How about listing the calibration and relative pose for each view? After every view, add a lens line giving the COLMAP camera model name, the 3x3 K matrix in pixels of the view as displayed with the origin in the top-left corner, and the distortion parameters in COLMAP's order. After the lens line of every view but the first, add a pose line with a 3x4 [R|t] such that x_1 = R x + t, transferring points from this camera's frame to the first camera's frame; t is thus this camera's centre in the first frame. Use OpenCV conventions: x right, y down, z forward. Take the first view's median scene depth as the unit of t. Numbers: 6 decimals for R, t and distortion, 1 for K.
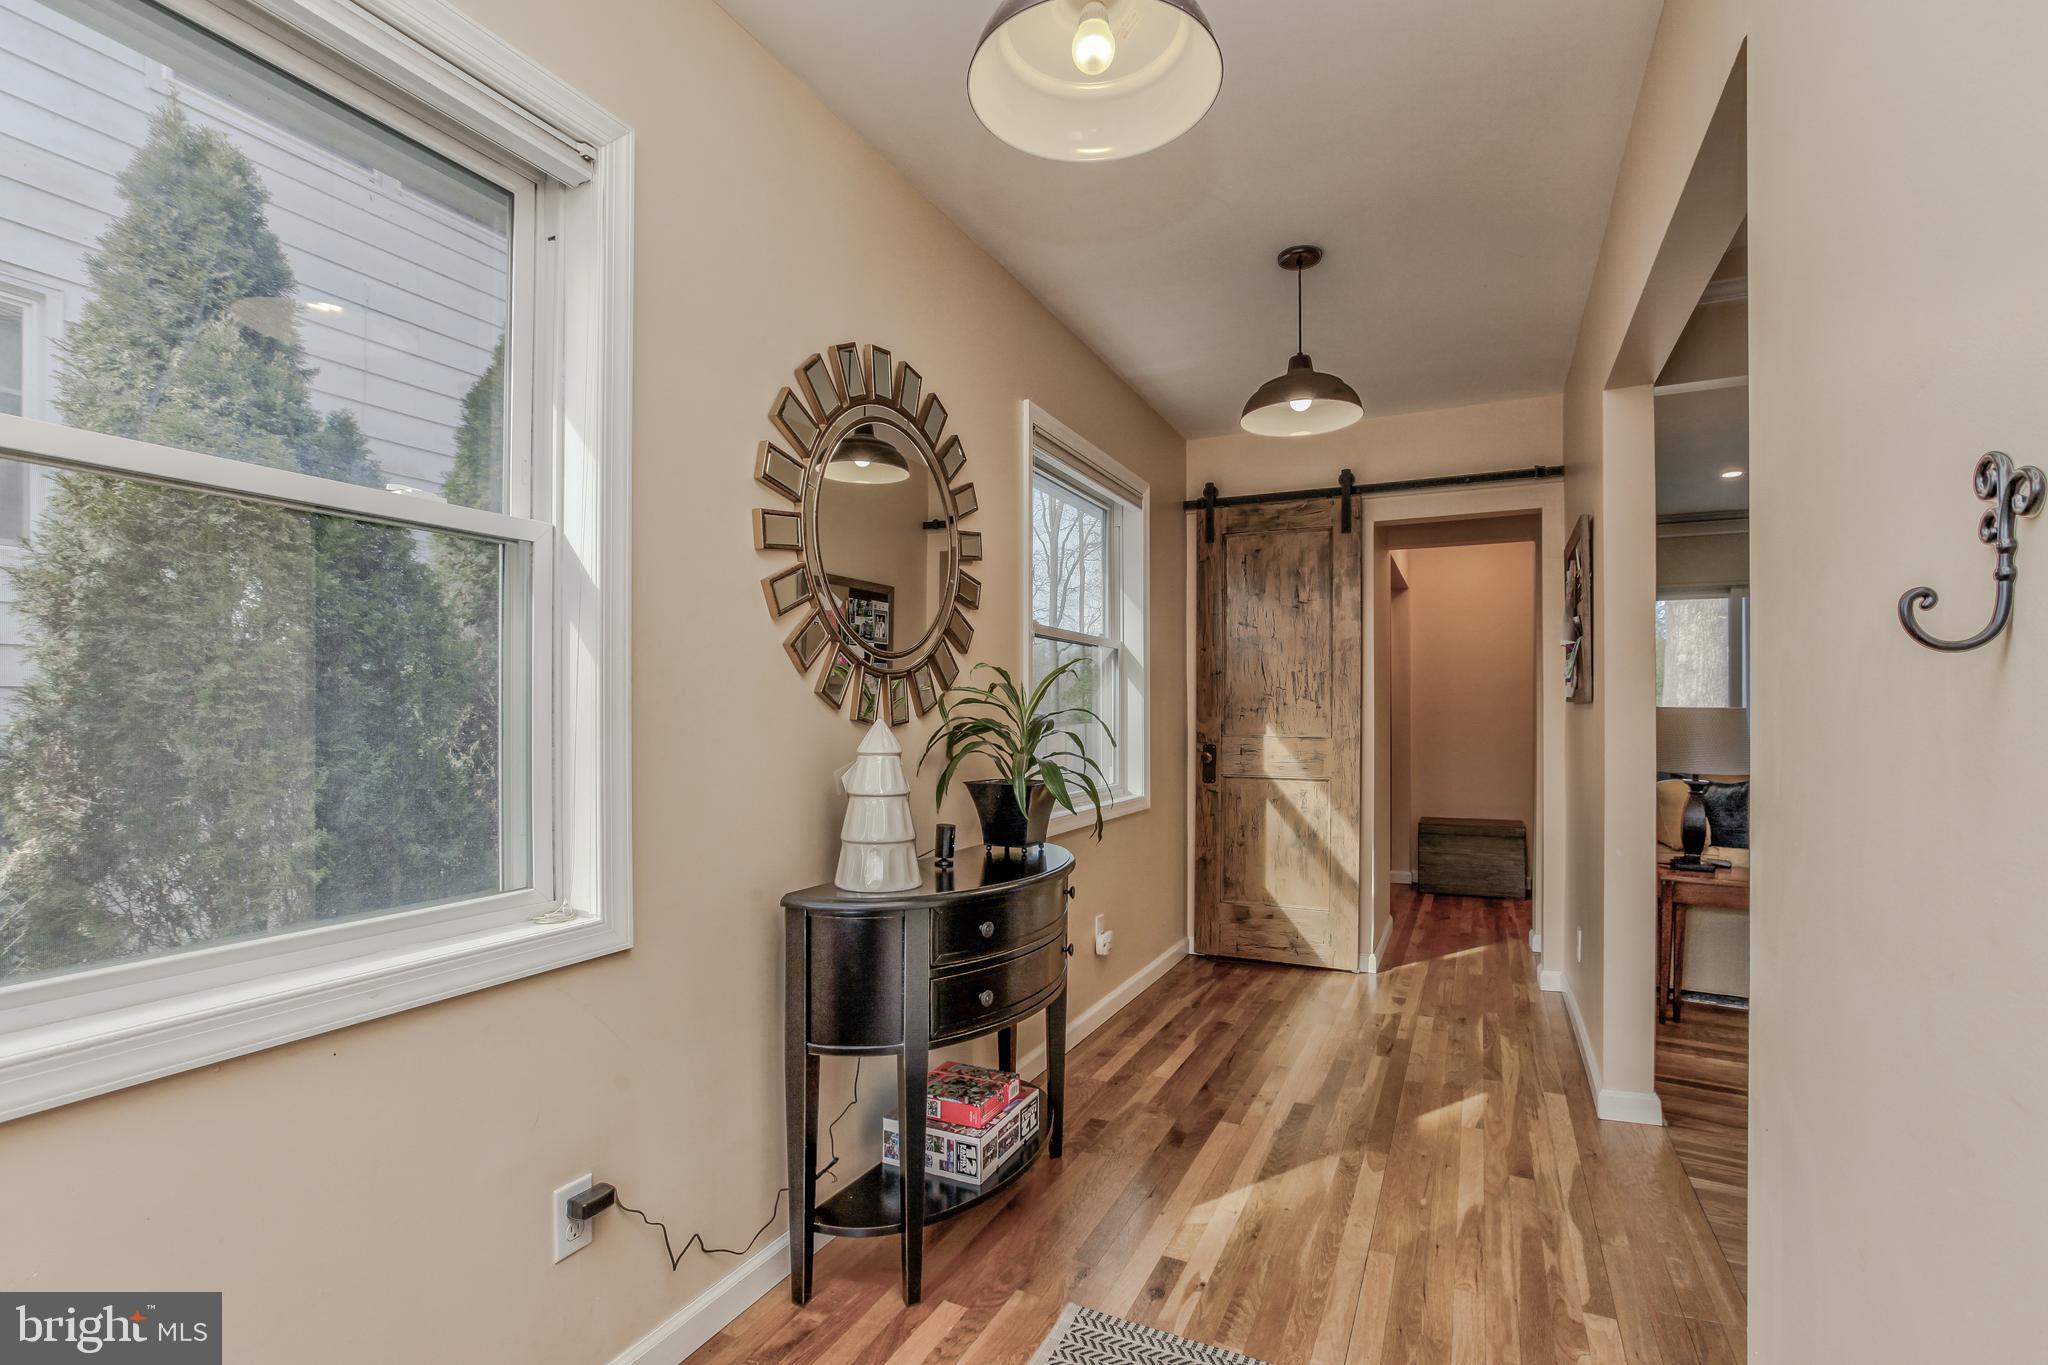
lens RADIAL K [[815.4, 0, 1019.8], [0, 815.4, 698.7], [0, 0, 1]] dist [-0.018257, 0.012104]
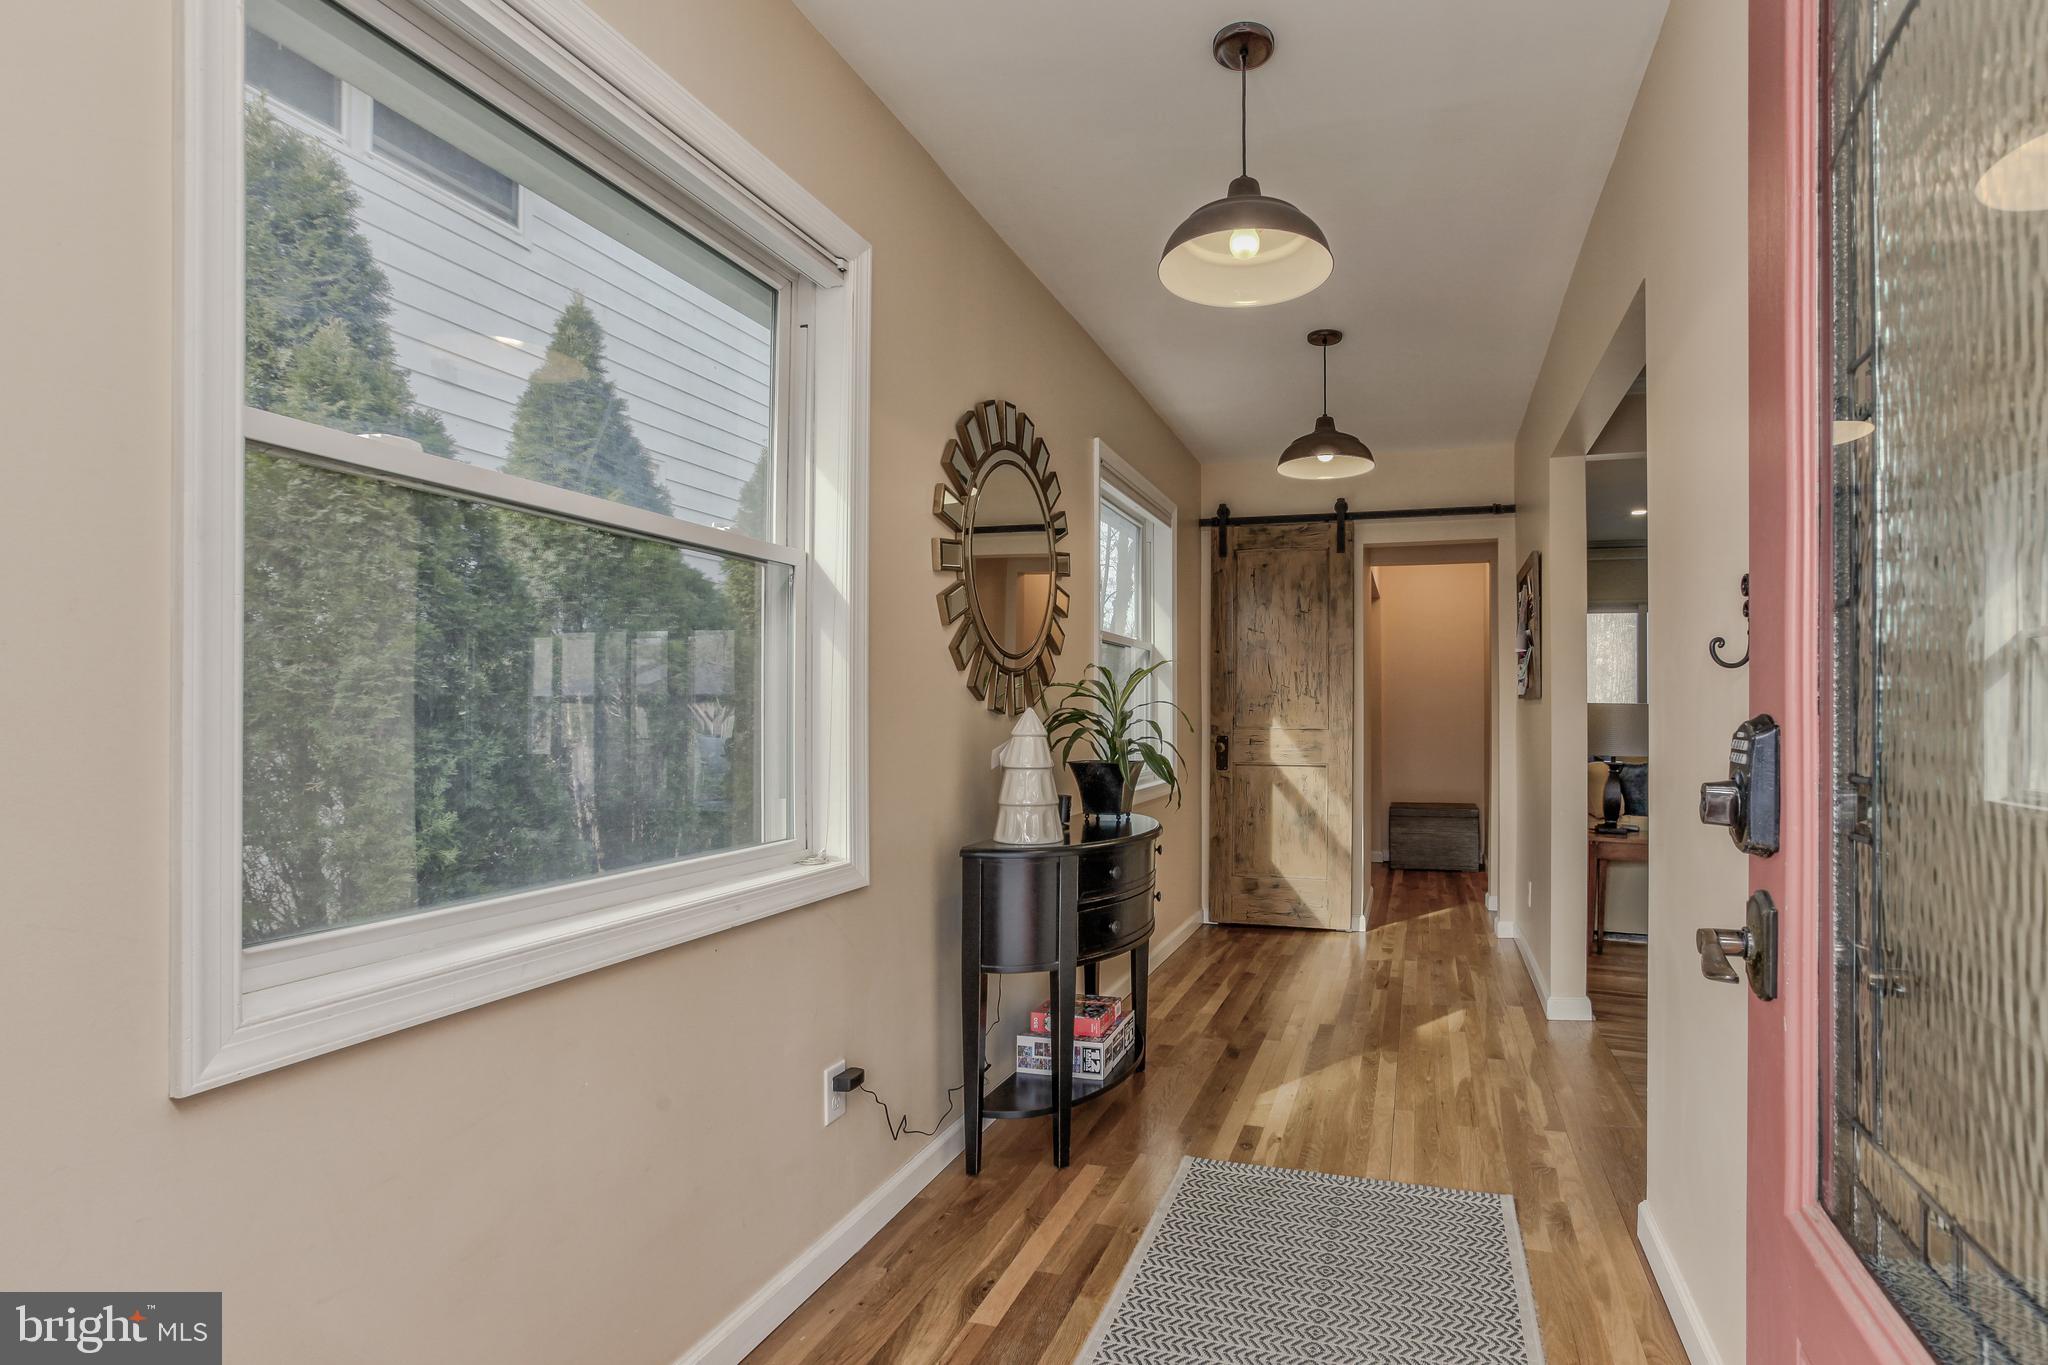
lens RADIAL K [[941.3, 0, 1031.7], [0, 941.3, 690.2], [0, 0, 1]] dist [-0.015472, 0.015855]
pose [[0.989385, 0.005346, 0.145218, -0.280222], [-0.004013, 0.999947, -0.009472, 0.008484], [-0.145261, 0.008789, 0.989354, -0.320658]]
